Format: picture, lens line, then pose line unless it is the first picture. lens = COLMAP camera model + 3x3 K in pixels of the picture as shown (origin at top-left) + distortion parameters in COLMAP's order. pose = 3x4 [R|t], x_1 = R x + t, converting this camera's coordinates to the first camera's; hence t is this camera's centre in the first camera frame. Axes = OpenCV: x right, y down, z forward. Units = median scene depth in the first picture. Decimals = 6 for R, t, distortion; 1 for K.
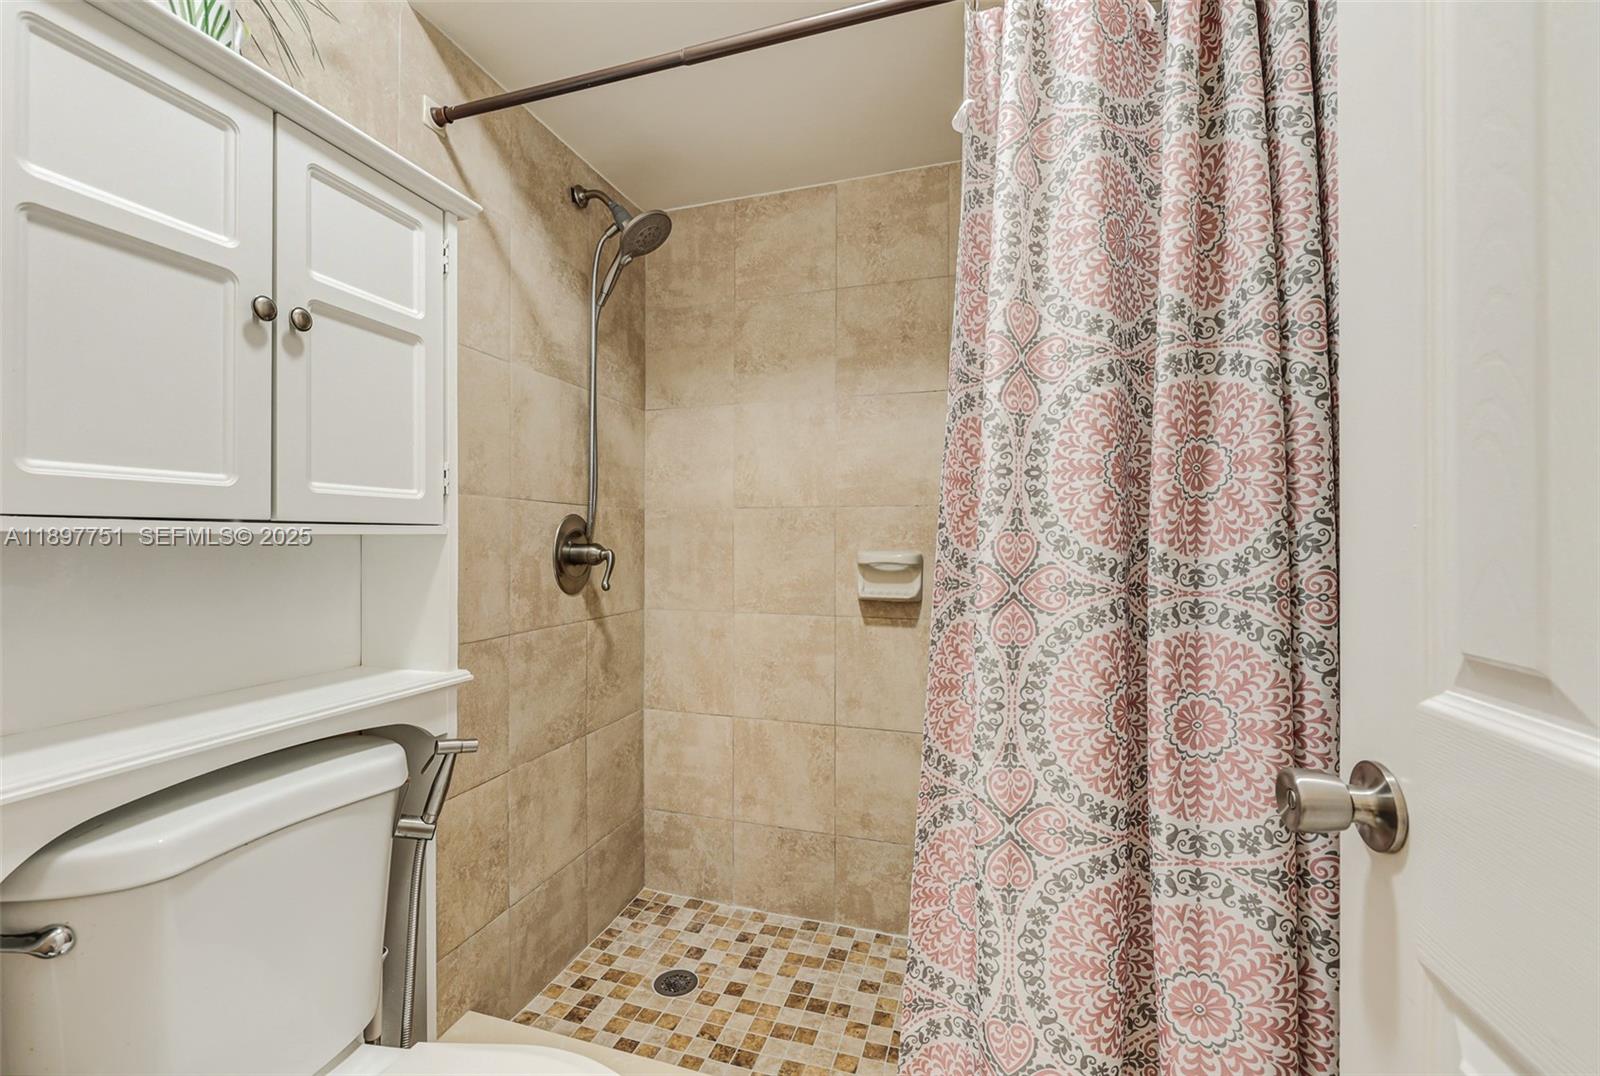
lens RADIAL K [[690.8, 0, 787.8], [0, 690.8, 533.7], [0, 0, 1]] dist [-0.001690, -0.000773]
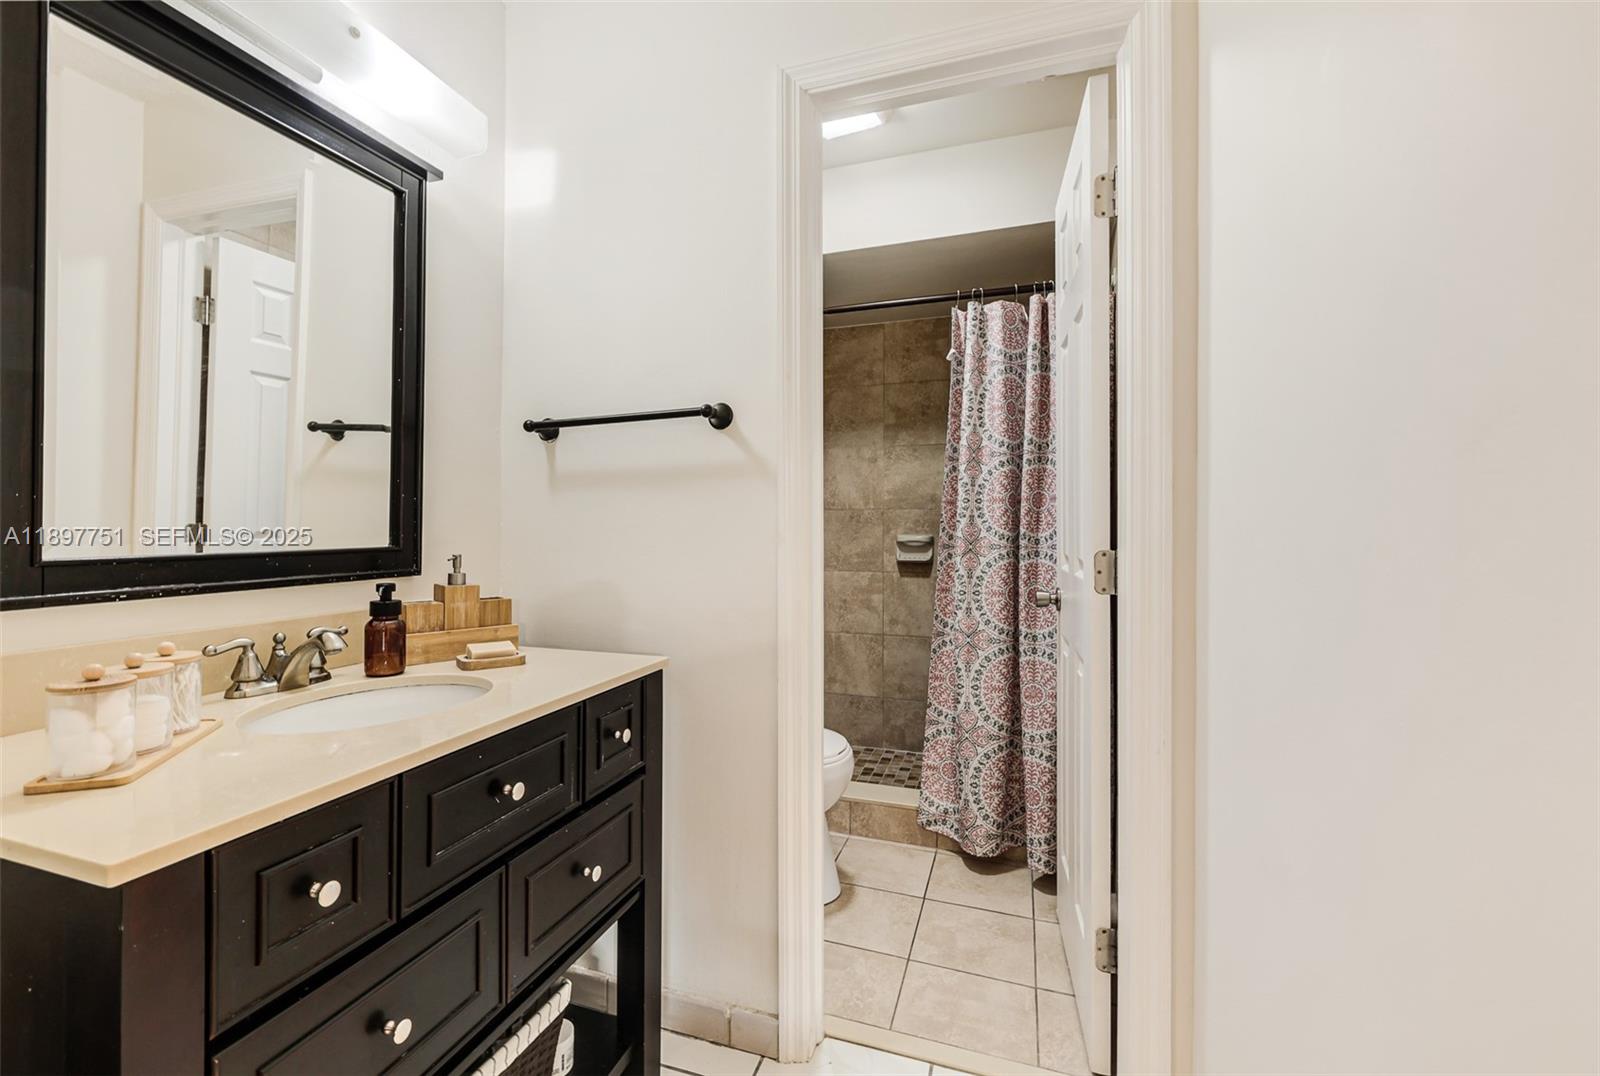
lens RADIAL K [[690.8, 0, 787.8], [0, 690.8, 533.7], [0, 0, 1]] dist [-0.001690, -0.000773]
pose [[0.999911, -0.003048, -0.012991, -0.301492], [0.003256, 0.999867, 0.016003, -0.011482], [0.012940, -0.016044, 0.999788, -1.500707]]
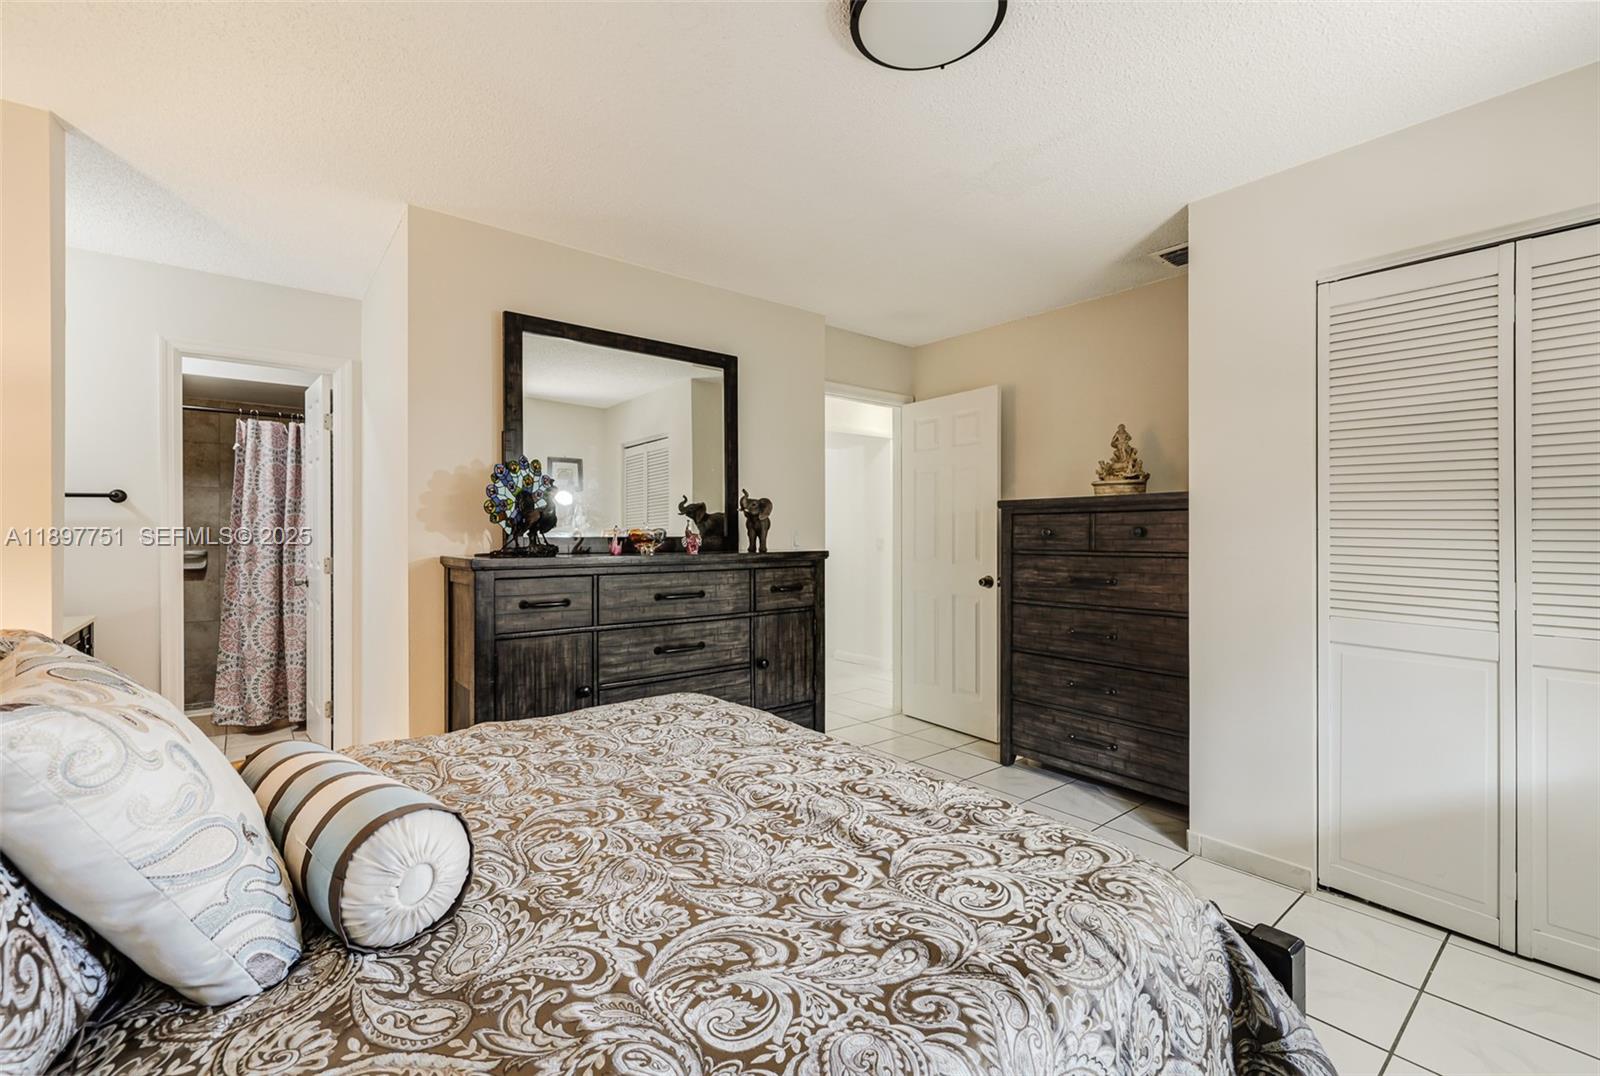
lens RADIAL K [[690.8, 0, 787.8], [0, 690.8, 533.7], [0, 0, 1]] dist [-0.001690, -0.000773]
pose [[0.559479, -0.002157, 0.828842, -1.401947], [-0.006483, 0.999955, 0.006979, -0.126842], [-0.828819, -0.009278, 0.559439, -4.298673]]
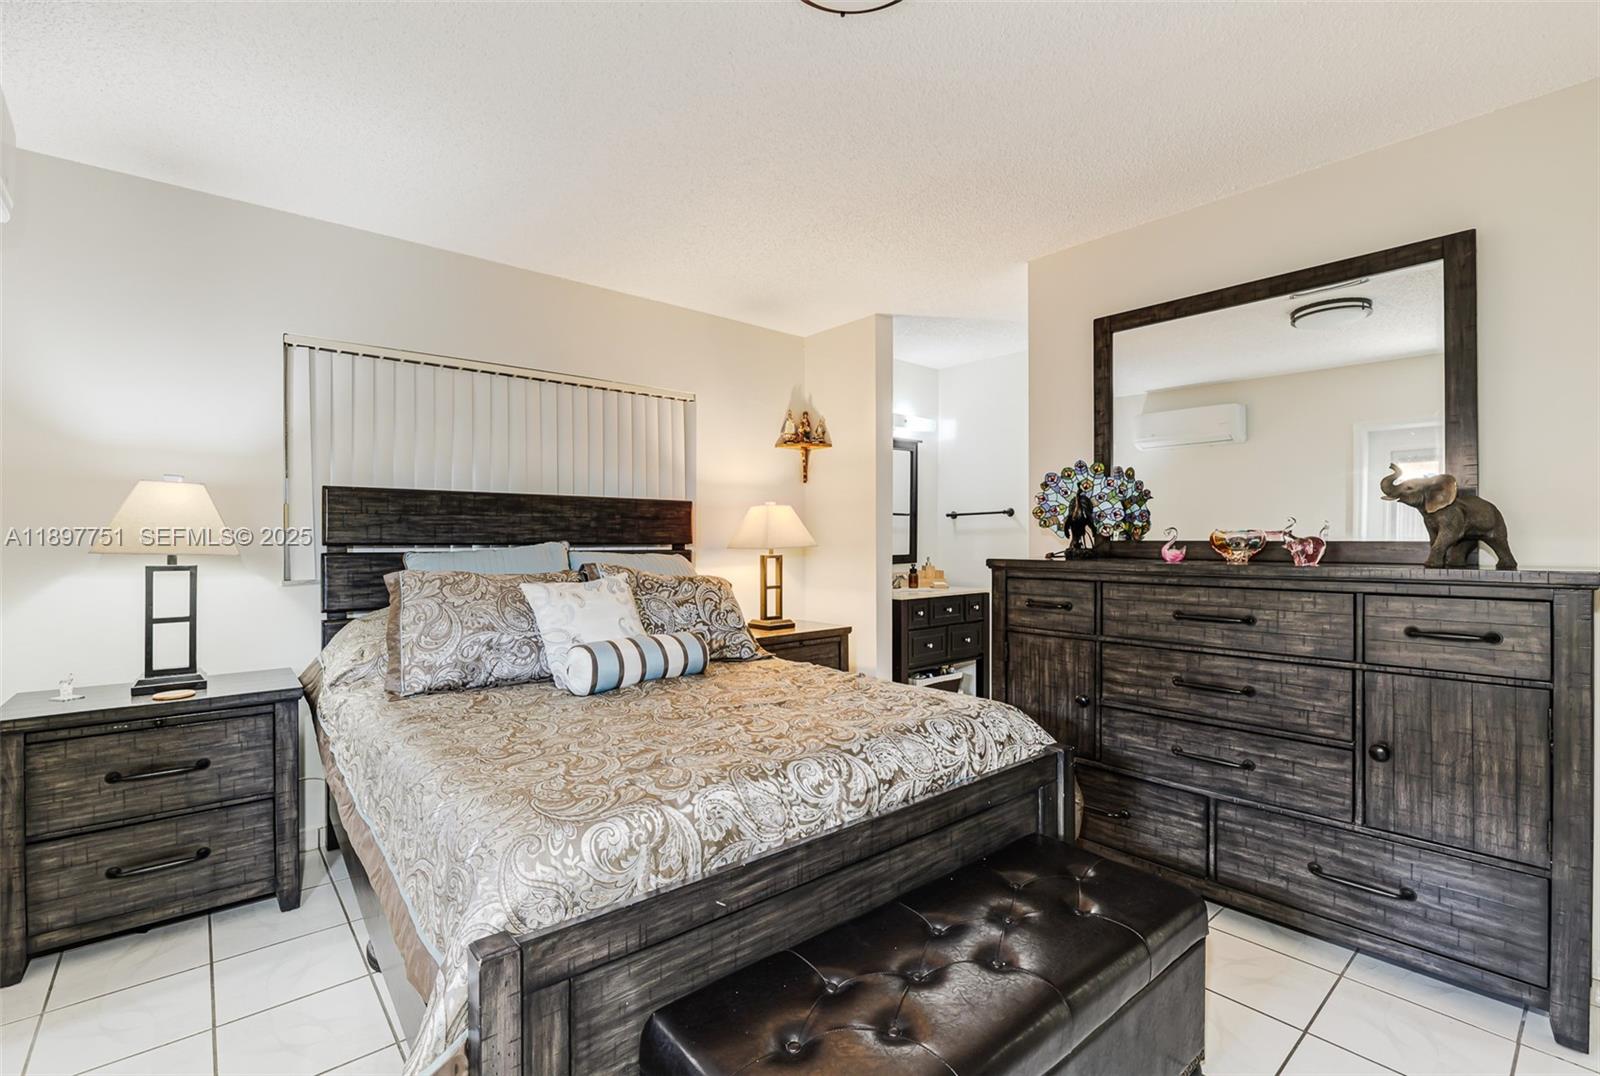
lens RADIAL K [[690.8, 0, 787.8], [0, 690.8, 533.7], [0, 0, 1]] dist [-0.001690, -0.000773]
pose [[0.847899, -0.007218, -0.530109, 0.791831], [0.008356, 0.999965, -0.000249, -0.123961], [0.530092, -0.004218, 0.847930, -4.909383]]
